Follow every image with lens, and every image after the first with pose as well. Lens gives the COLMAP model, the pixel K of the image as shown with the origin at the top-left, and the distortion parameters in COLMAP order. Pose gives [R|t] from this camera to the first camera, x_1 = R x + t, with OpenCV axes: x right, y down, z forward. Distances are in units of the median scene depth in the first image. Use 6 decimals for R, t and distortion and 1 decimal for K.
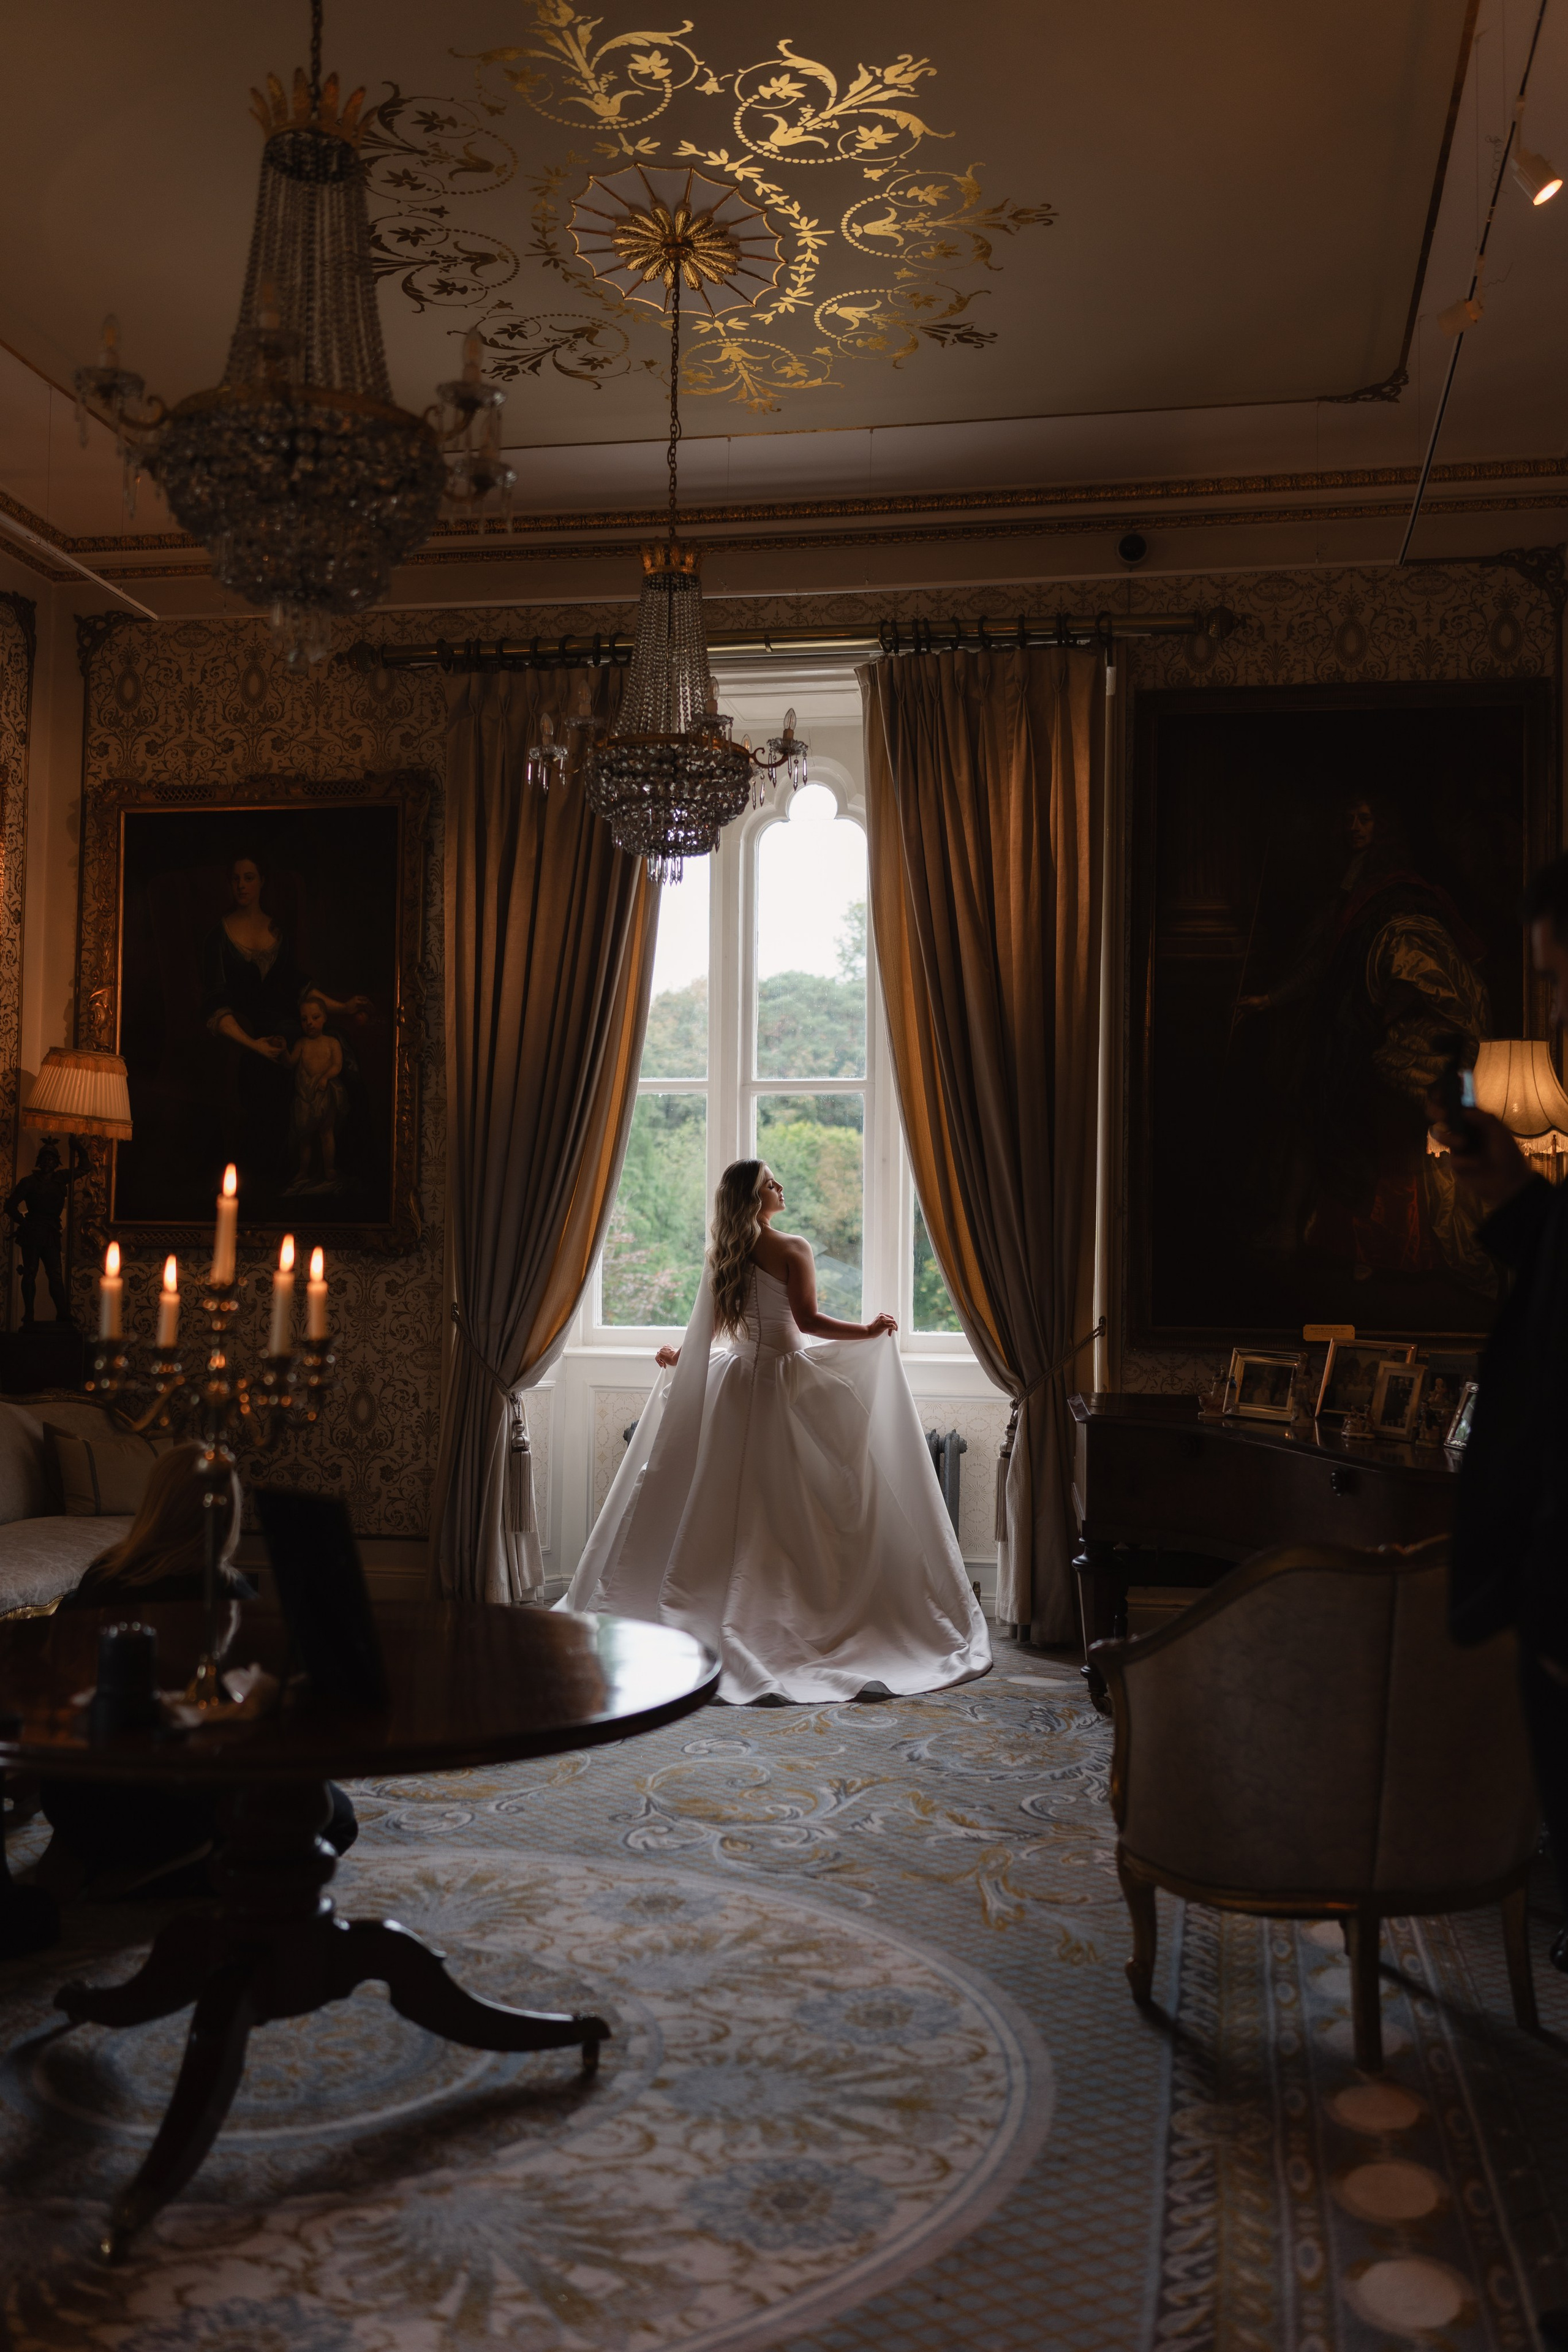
lens RADIAL K [[2240.1, 0, 792.3], [0, 2240.1, 1211.3], [0, 0, 1]] dist [0.019322, 0.000943]
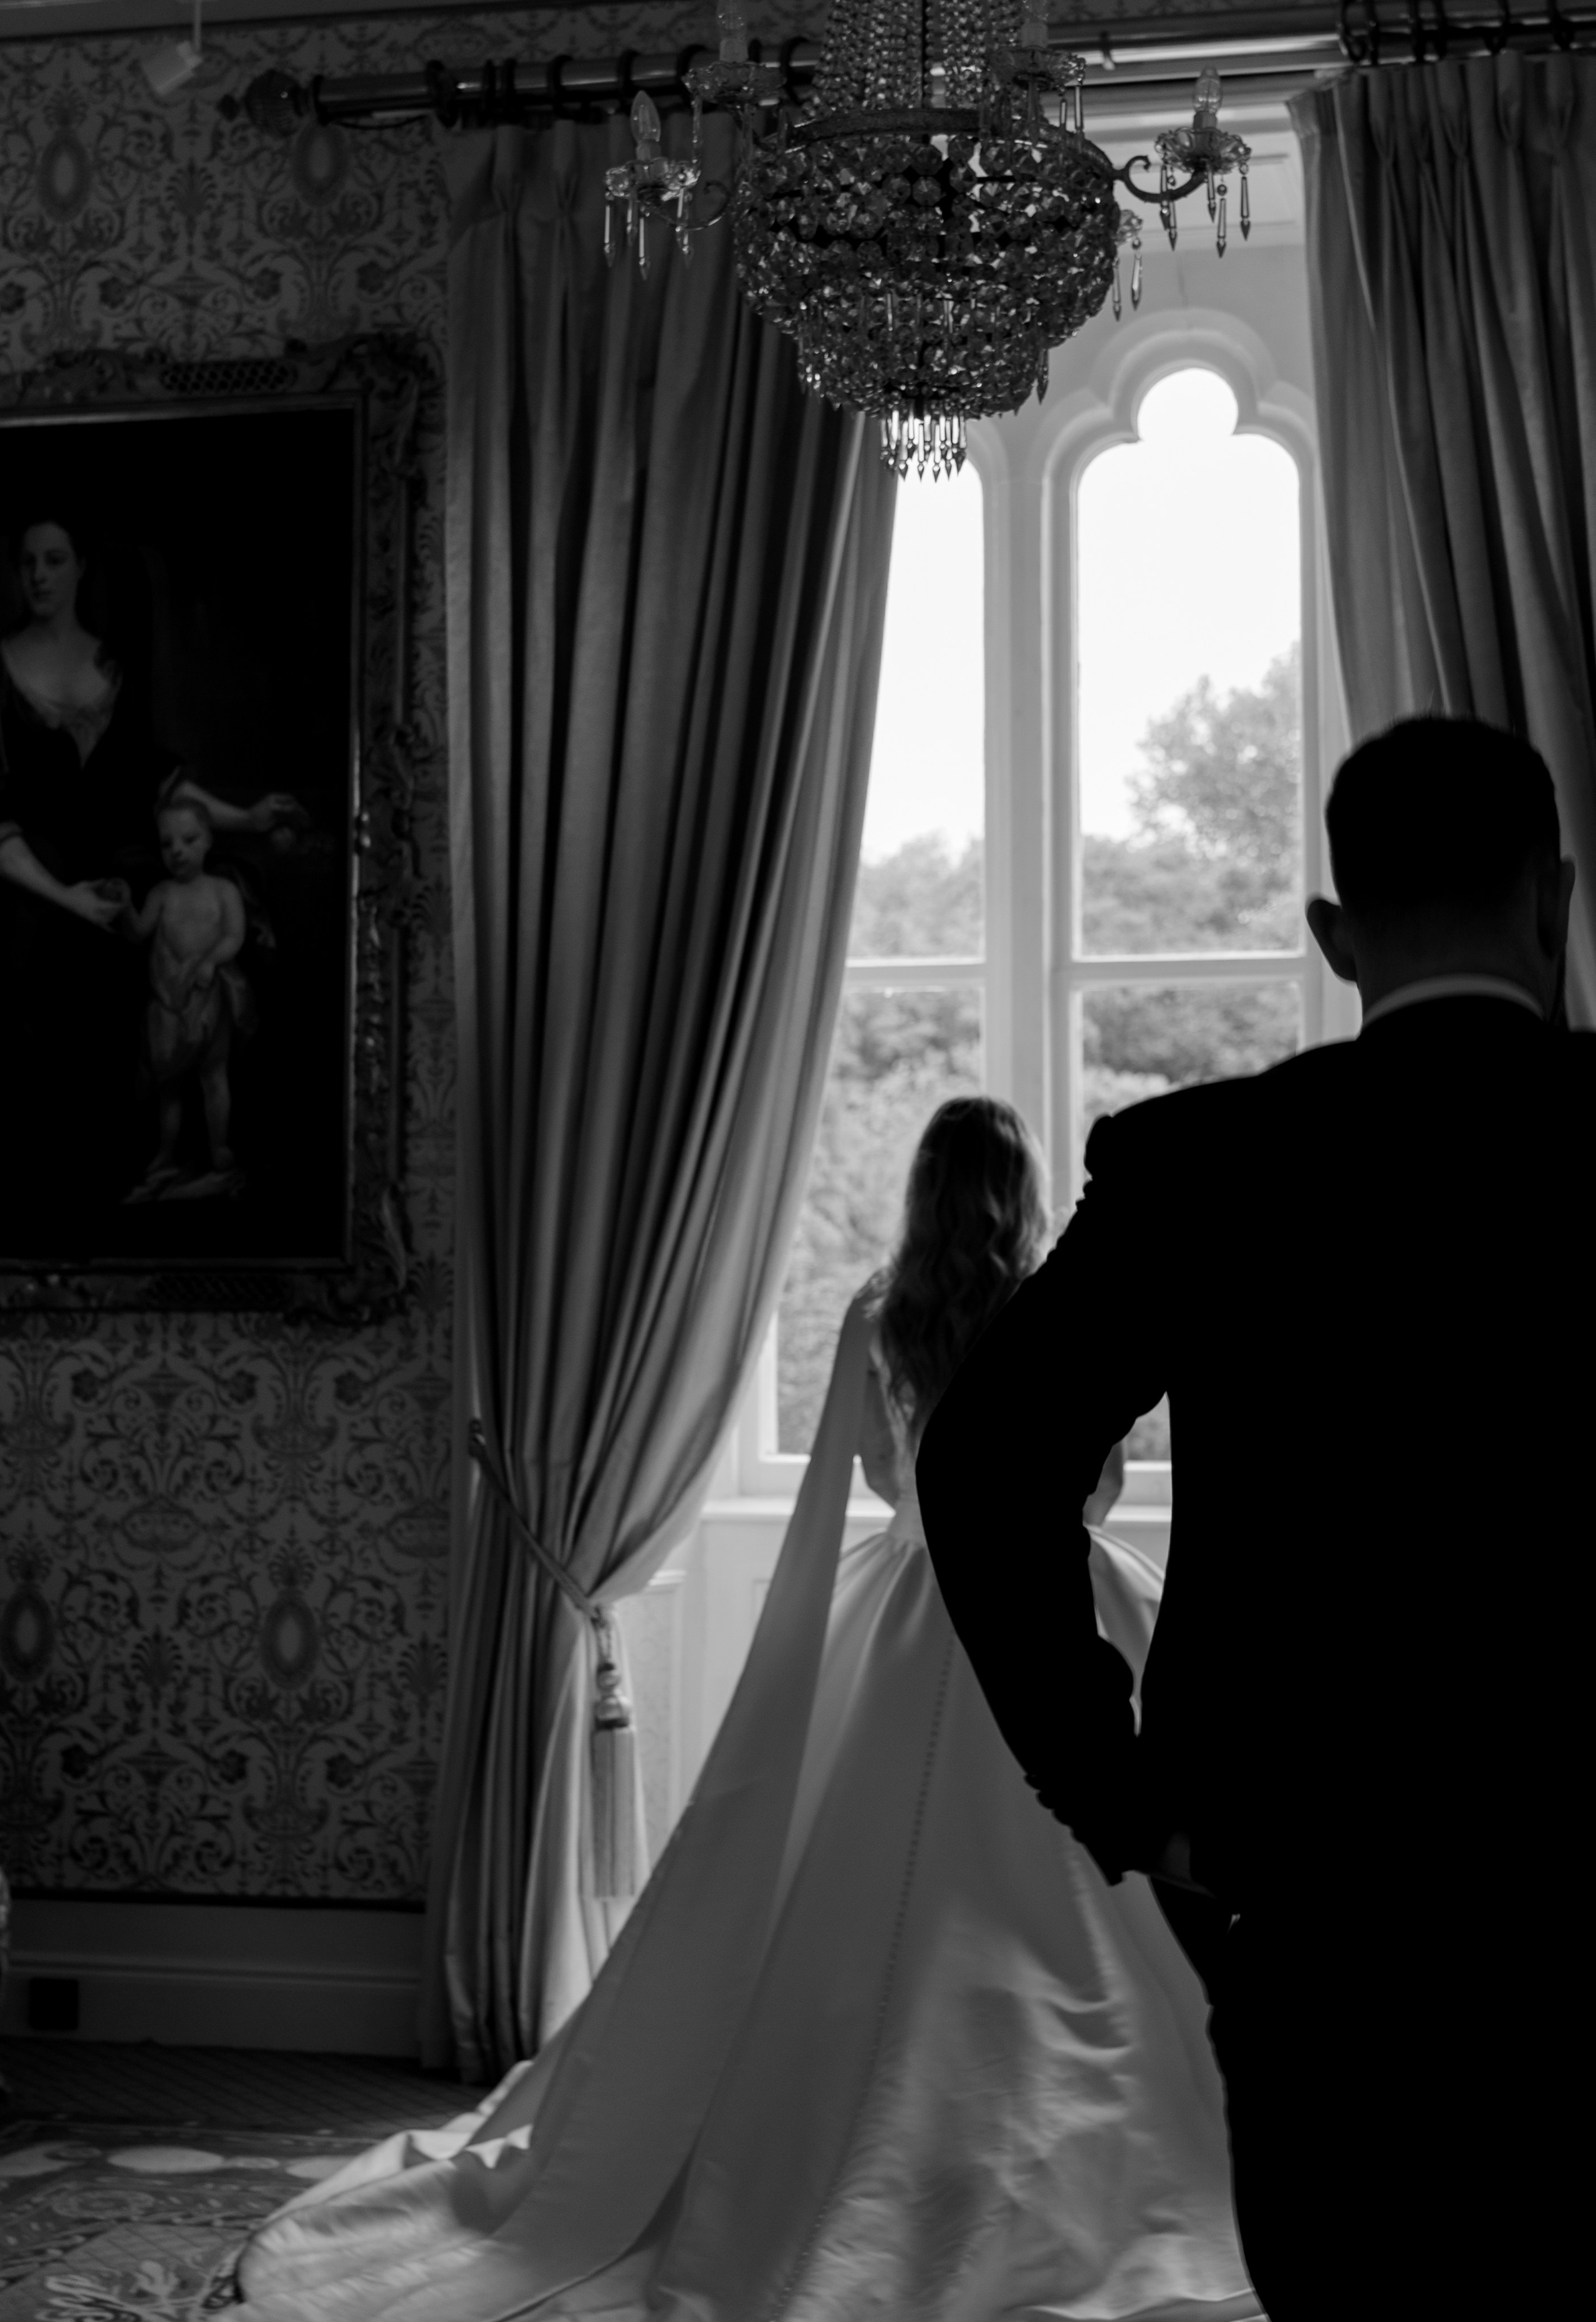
lens RADIAL K [[3488.6, 0, 1037.2], [0, 3488.6, 1155.2], [0, 0, 1]] dist [0.021313, 0.047706]
pose [[0.999917, -0.011567, -0.005603, -0.023378], [0.011477, 0.999809, -0.015797, -0.003016], [0.005785, 0.015731, 0.999860, 0.237429]]
